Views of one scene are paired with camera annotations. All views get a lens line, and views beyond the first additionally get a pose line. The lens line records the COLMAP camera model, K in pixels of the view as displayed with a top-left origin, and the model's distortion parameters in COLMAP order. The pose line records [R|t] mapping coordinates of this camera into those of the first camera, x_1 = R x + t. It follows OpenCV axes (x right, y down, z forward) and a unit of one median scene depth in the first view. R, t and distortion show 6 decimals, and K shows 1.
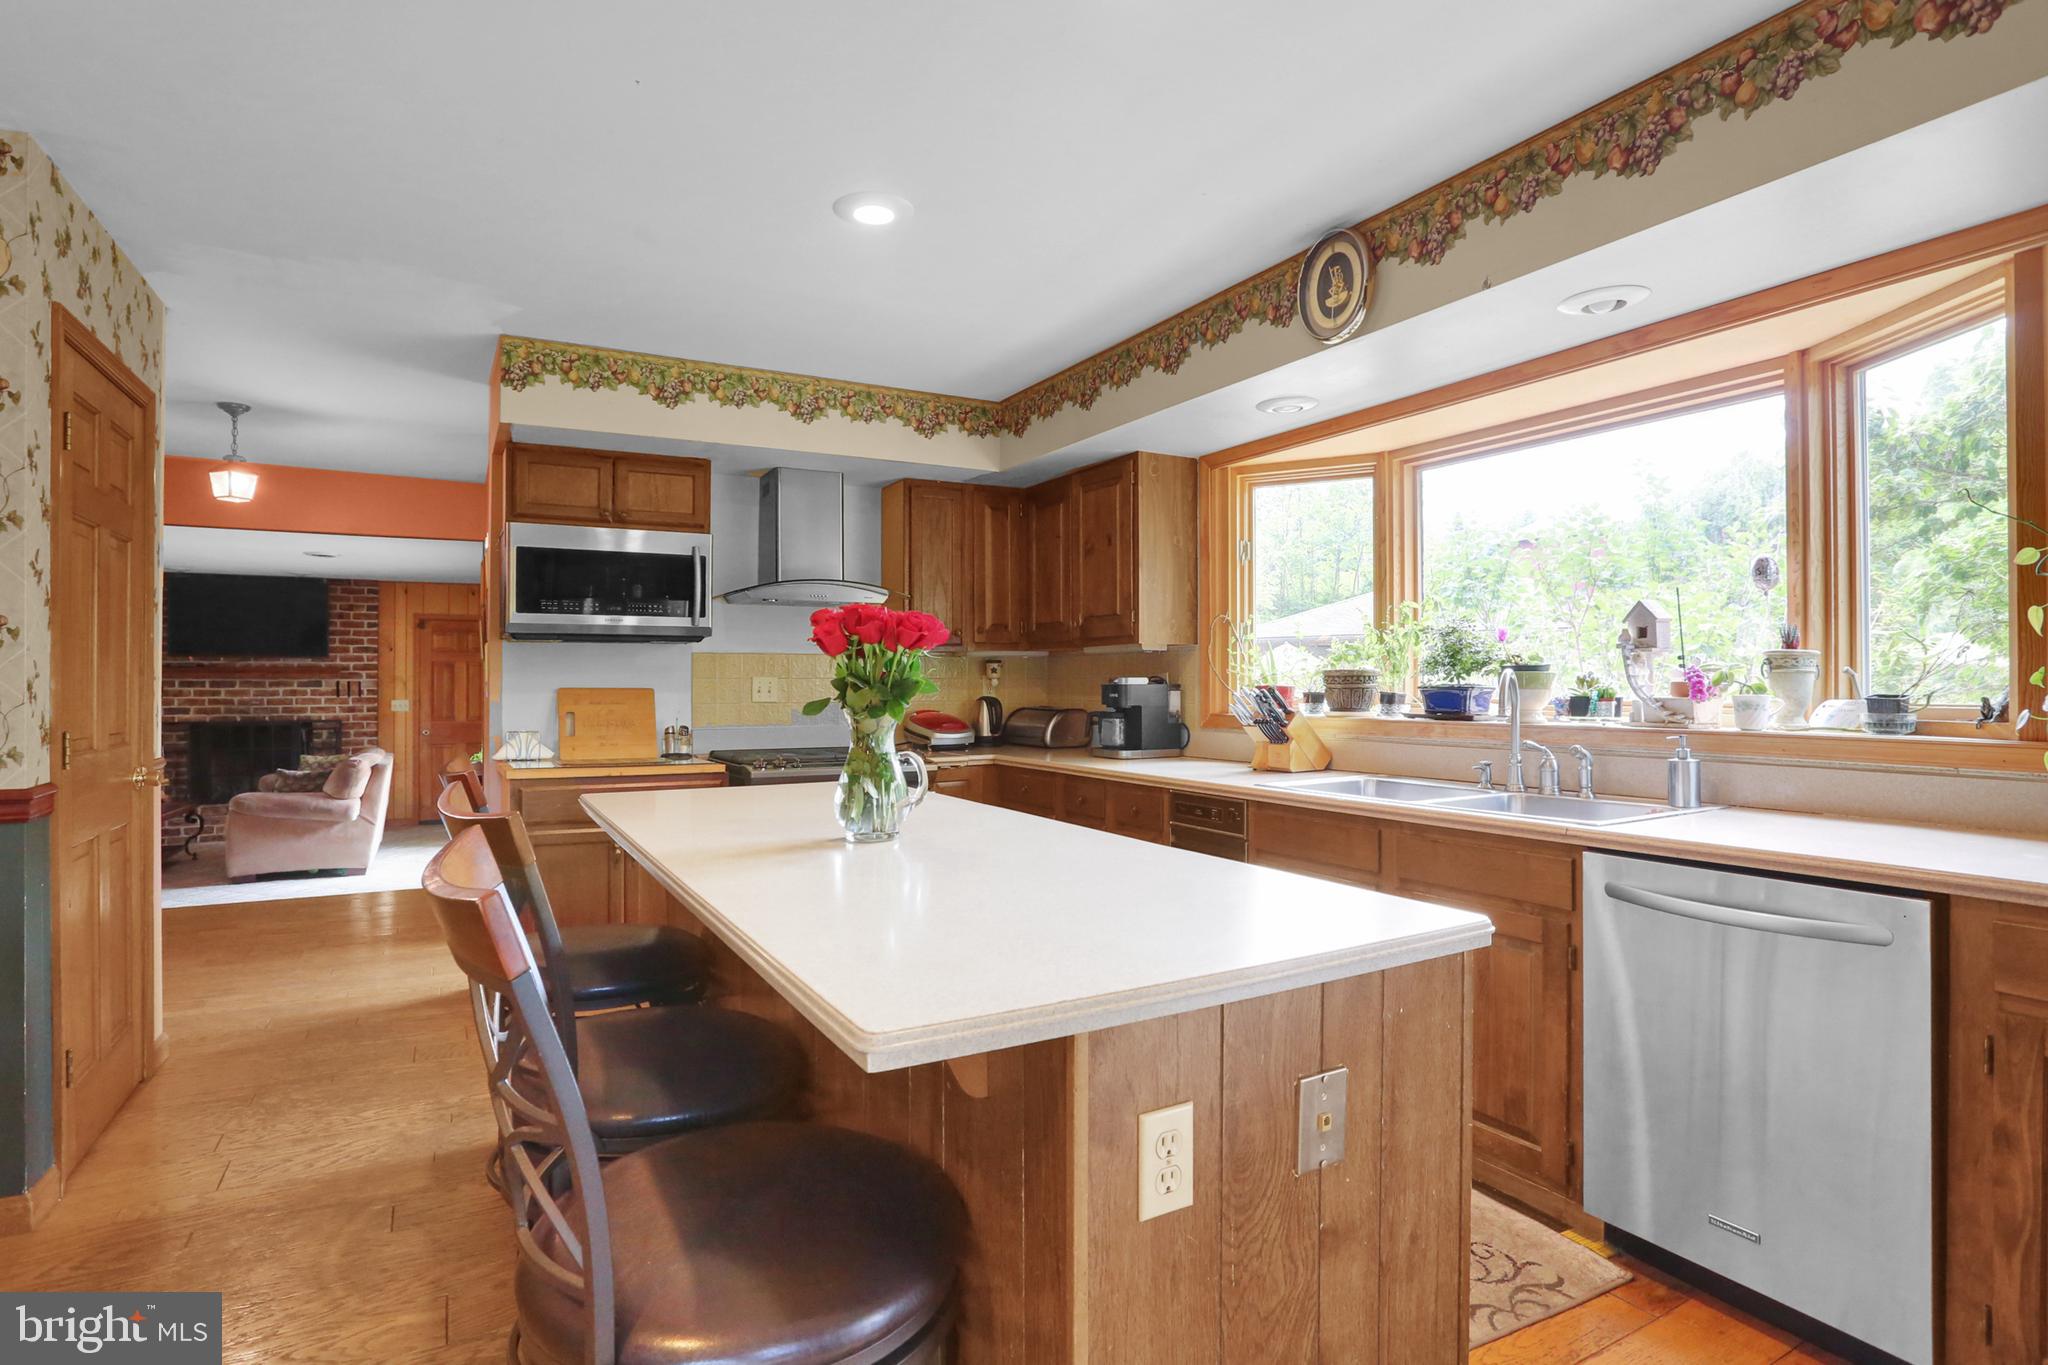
lens RADIAL K [[1053.0, 0, 1024.0], [0, 1053.0, 682.5], [0, 0, 1]] dist [-0.063808, 0.038940]
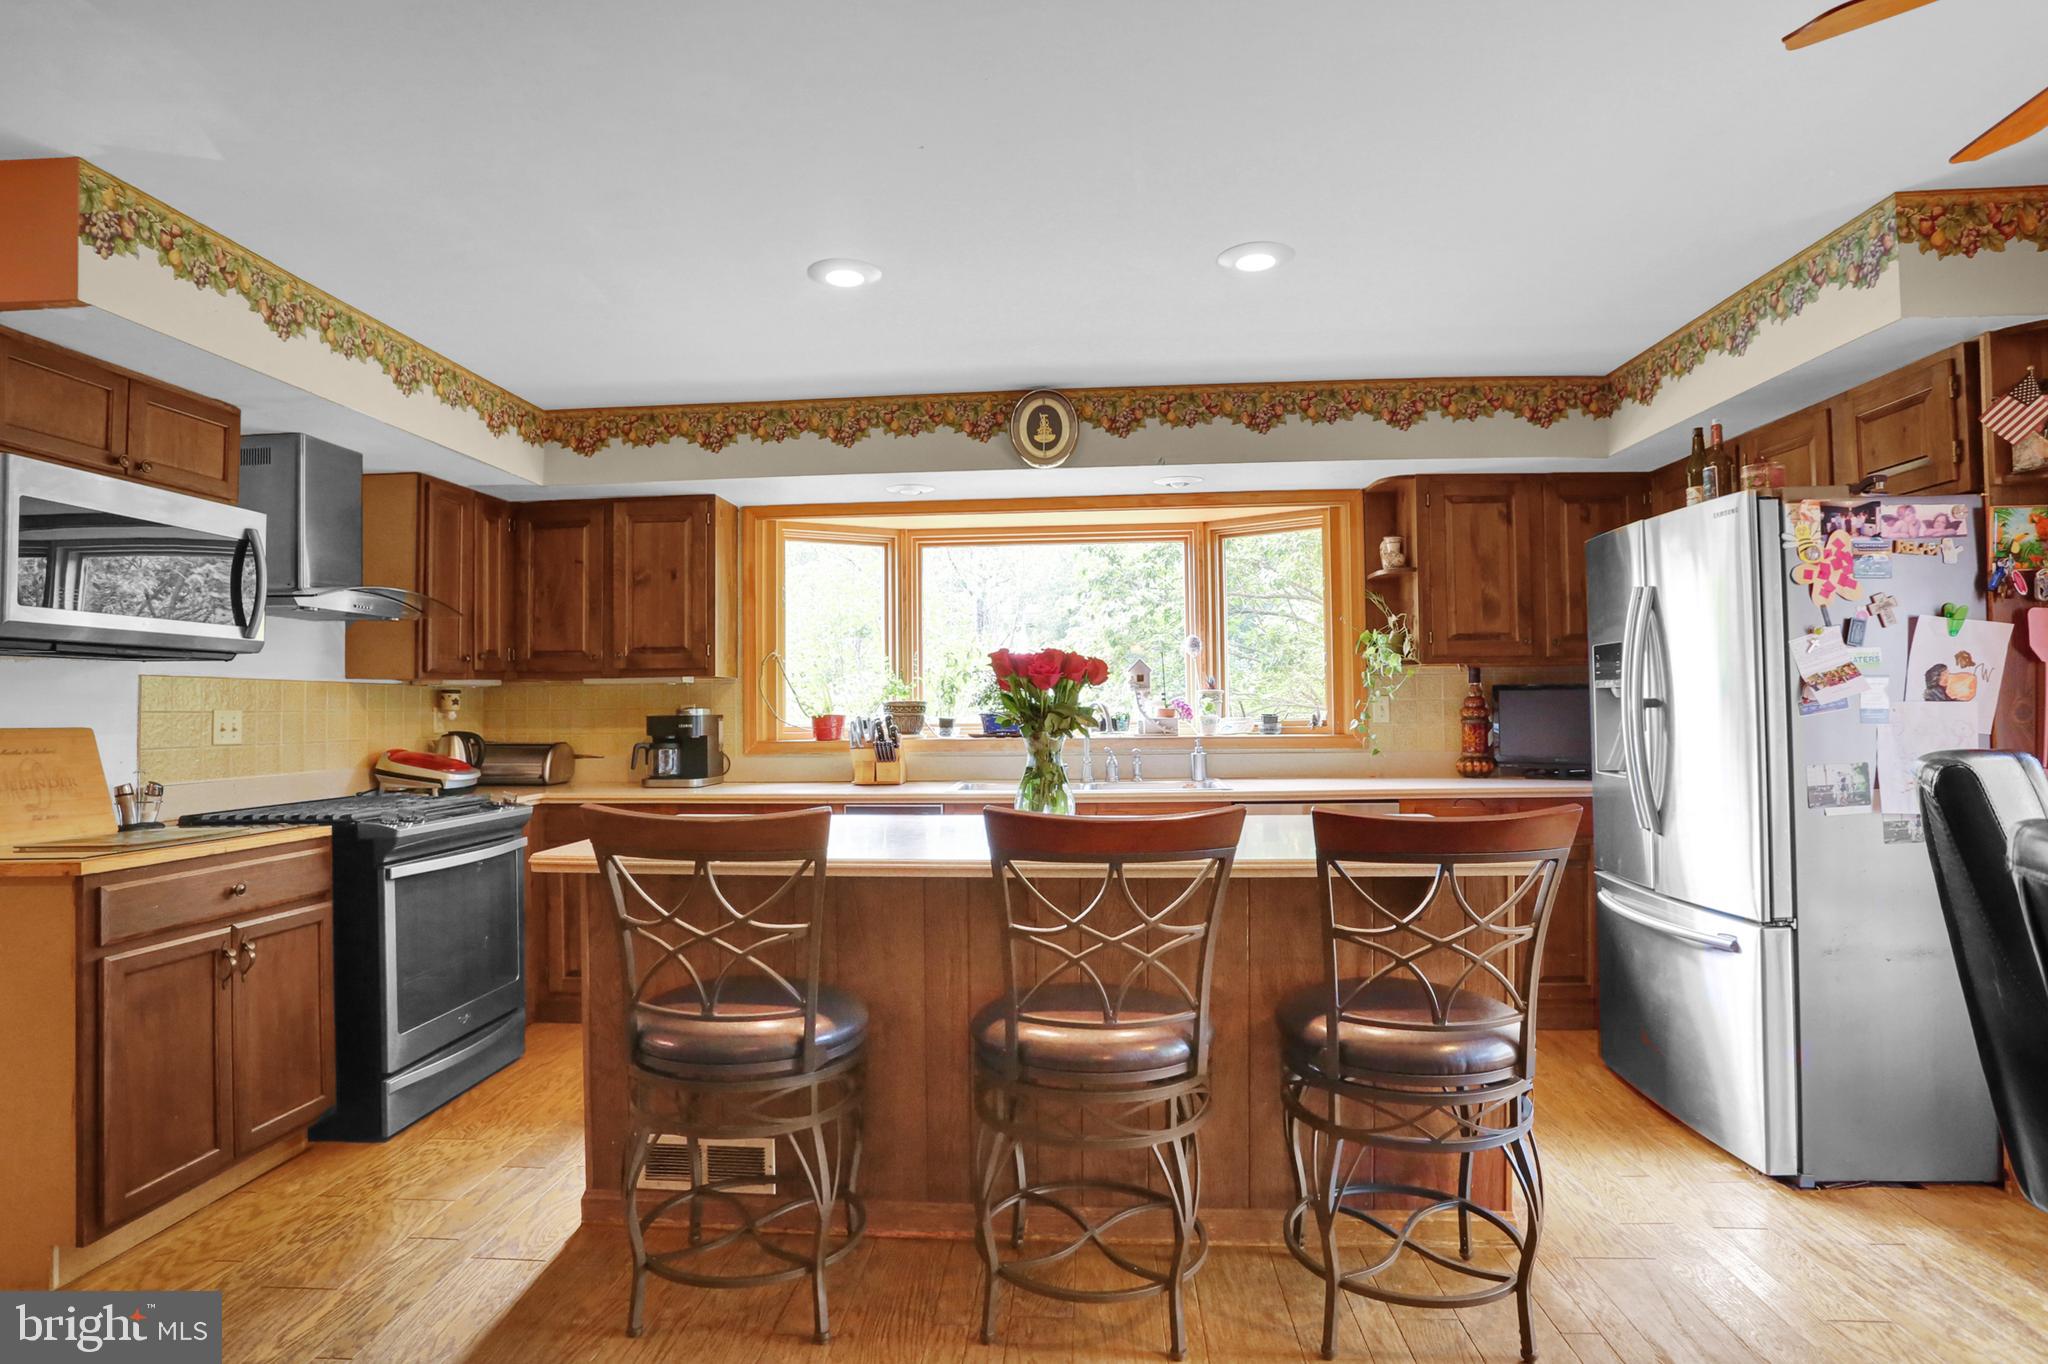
lens RADIAL K [[1053.0, 0, 1024.0], [0, 1053.0, 682.0], [0, 0, 1]] dist [-0.063808, 0.038940]
pose [[0.551936, 0.017638, 0.833700, -0.664080], [0.010384, 0.999553, -0.028021, 0.001370], [-0.833822, 0.024123, 0.551506, 0.182984]]
